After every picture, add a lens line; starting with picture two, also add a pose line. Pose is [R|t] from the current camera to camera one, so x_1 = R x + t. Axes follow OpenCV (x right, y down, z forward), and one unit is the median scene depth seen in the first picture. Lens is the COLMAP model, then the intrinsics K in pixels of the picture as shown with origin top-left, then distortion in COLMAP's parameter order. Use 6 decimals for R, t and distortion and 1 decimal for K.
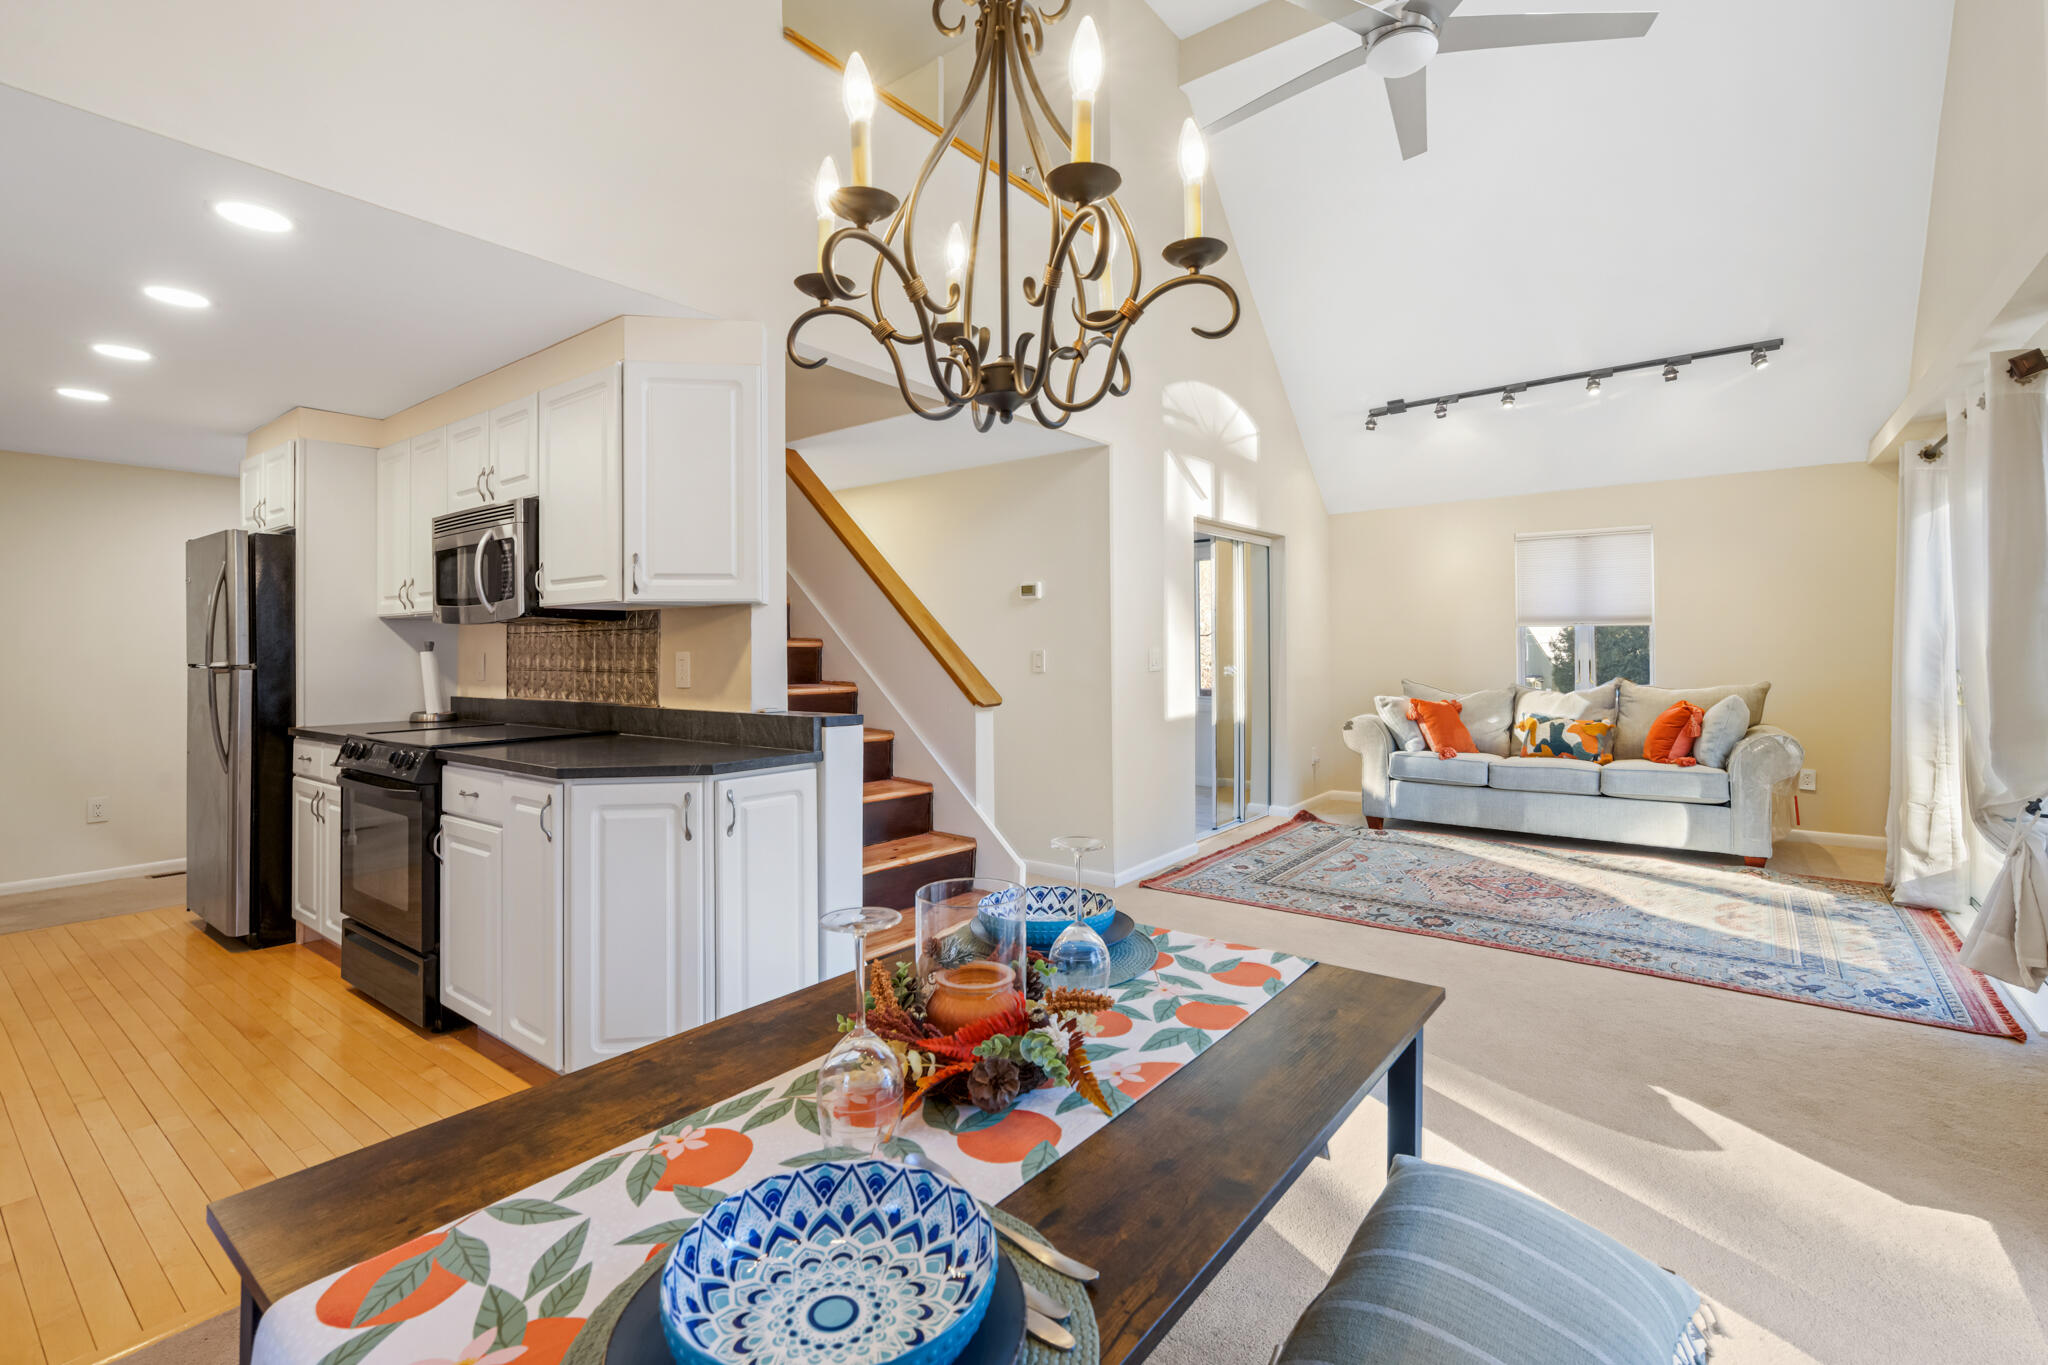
lens RADIAL K [[919.0, 0, 1022.9], [0, 919.0, 636.7], [0, 0, 1]] dist [0.000908, 0.001130]
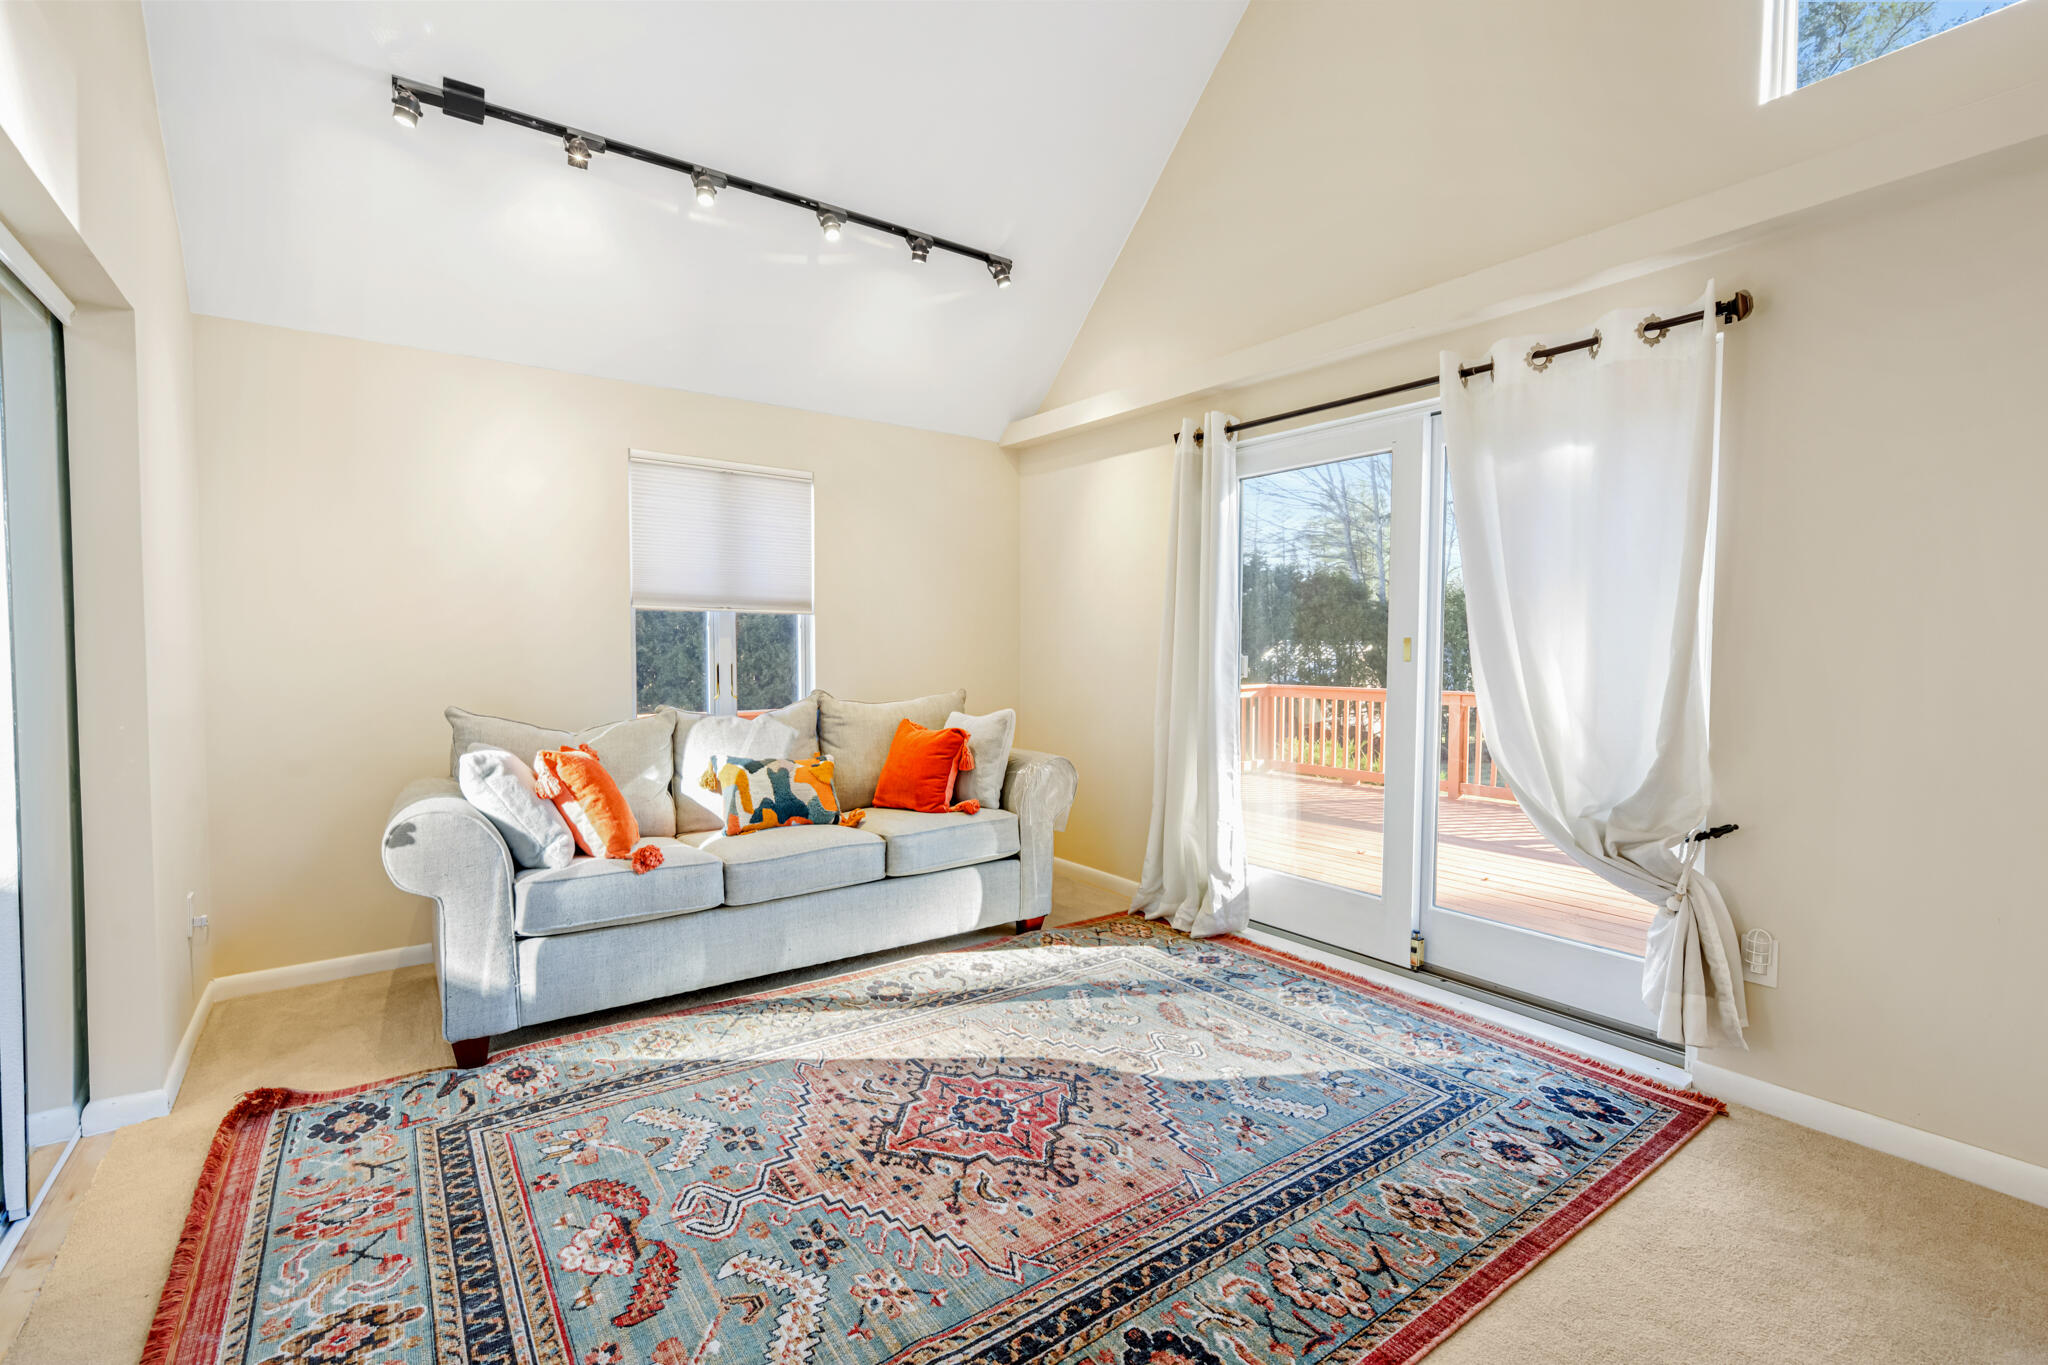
lens RADIAL K [[907.1, 0, 1033.8], [0, 907.1, 679.3], [0, 0, 1]] dist [0.002798, 0.000439]
pose [[0.269273, -0.029468, 0.962613, 0.074824], [-0.021788, 0.999090, 0.036679, 0.012683], [-0.962817, -0.030850, 0.268386, 0.965710]]
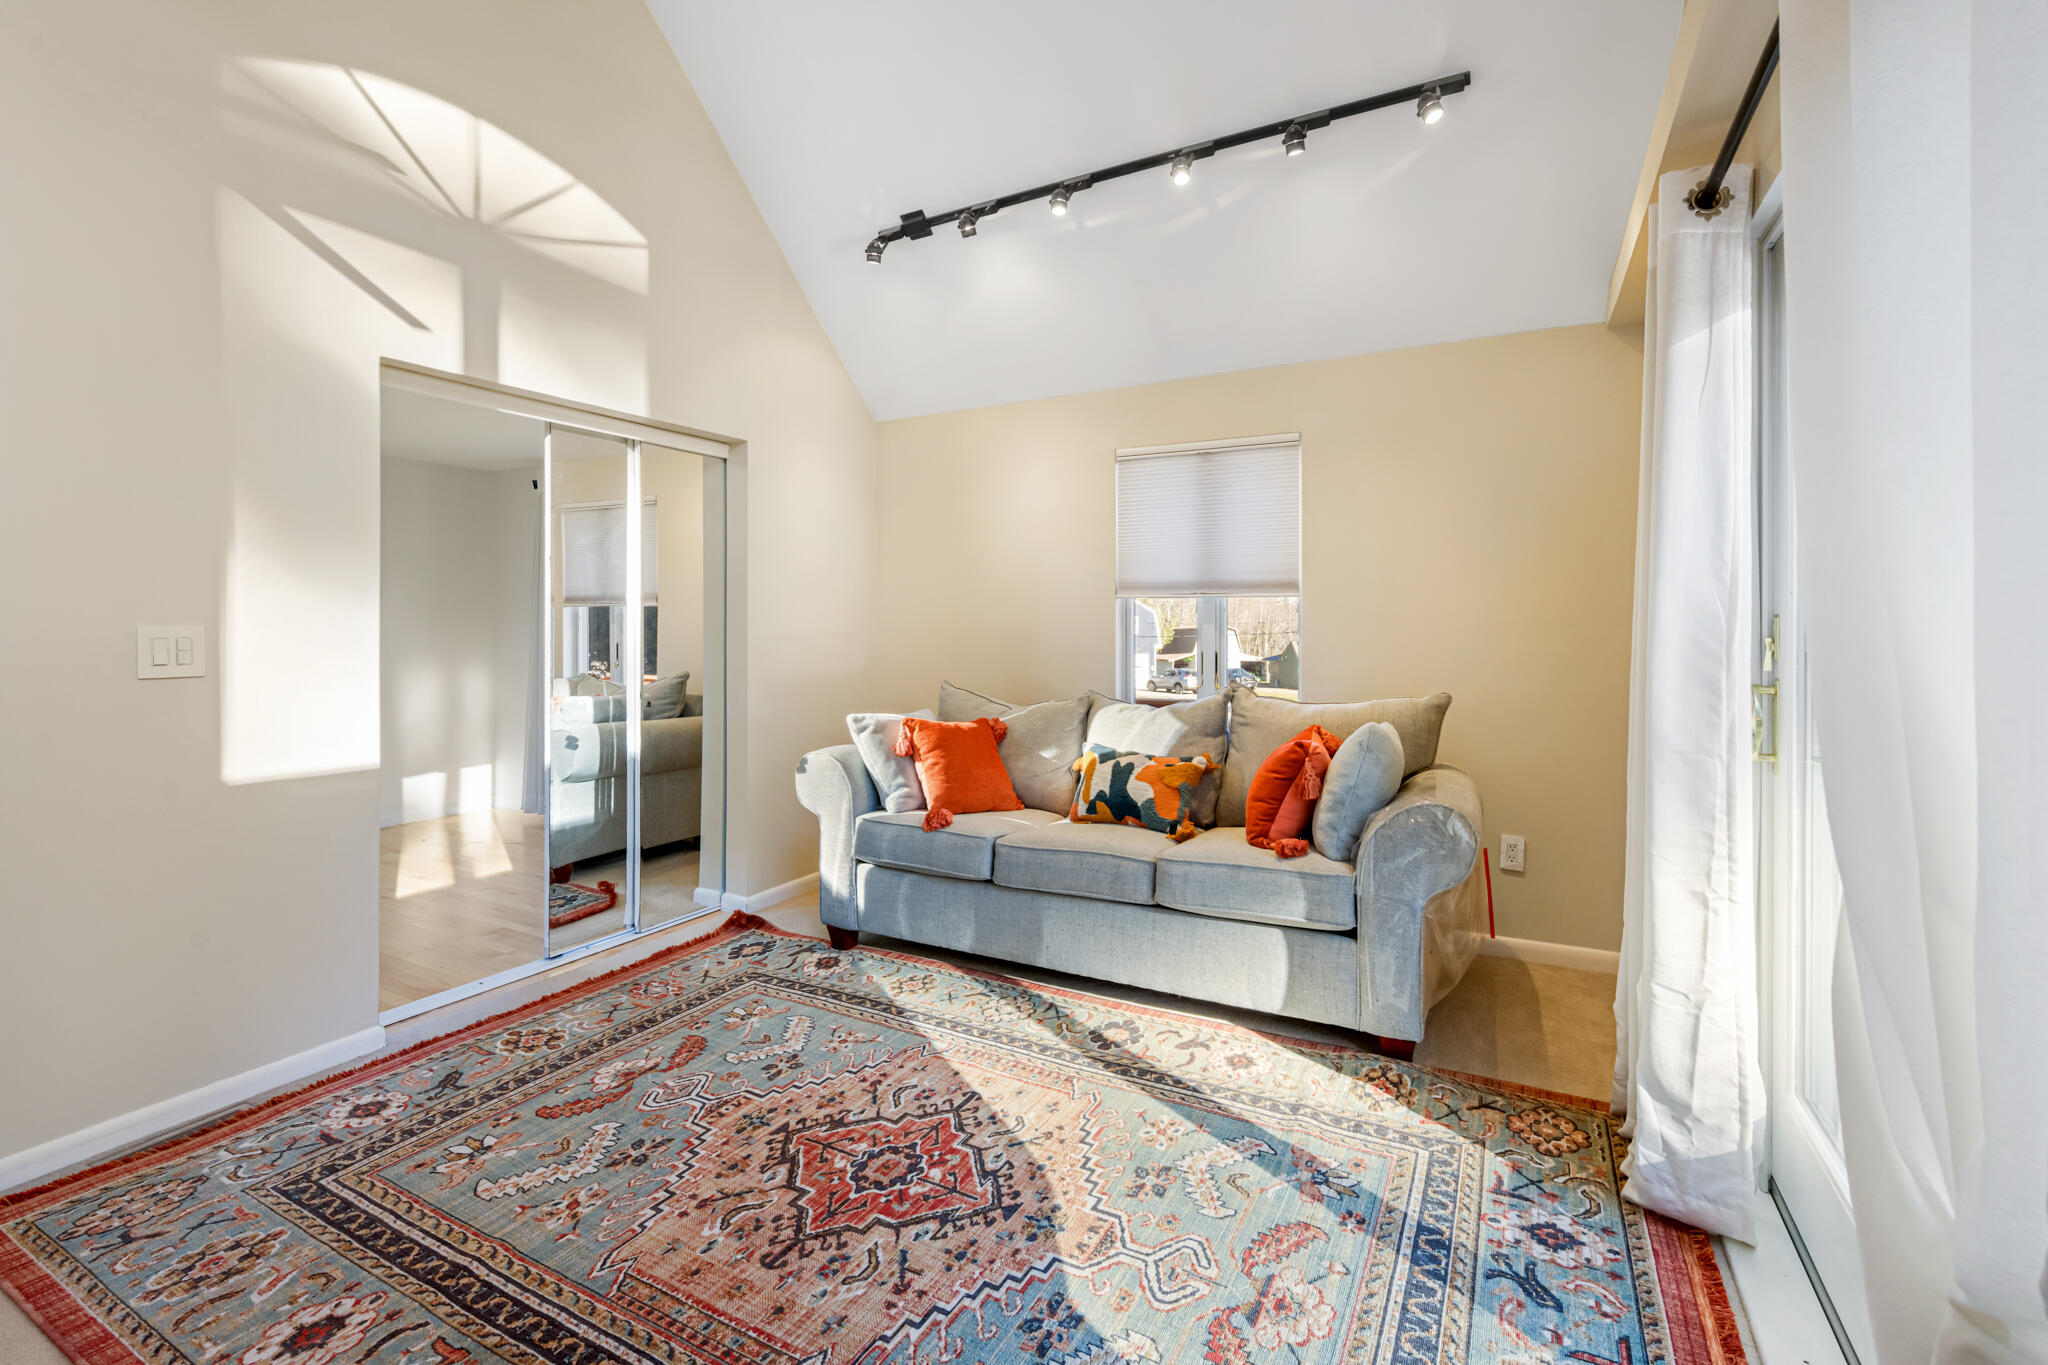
lens RADIAL K [[928.6, 0, 1017.4], [0, 928.6, 627.2], [0, 0, 1]] dist [0.001145, 0.000227]
pose [[0.987742, 0.005383, 0.156004, 0.604780], [-0.007303, 0.999904, 0.011737, 0.003689], [-0.155926, -0.012732, 0.987687, 0.624117]]
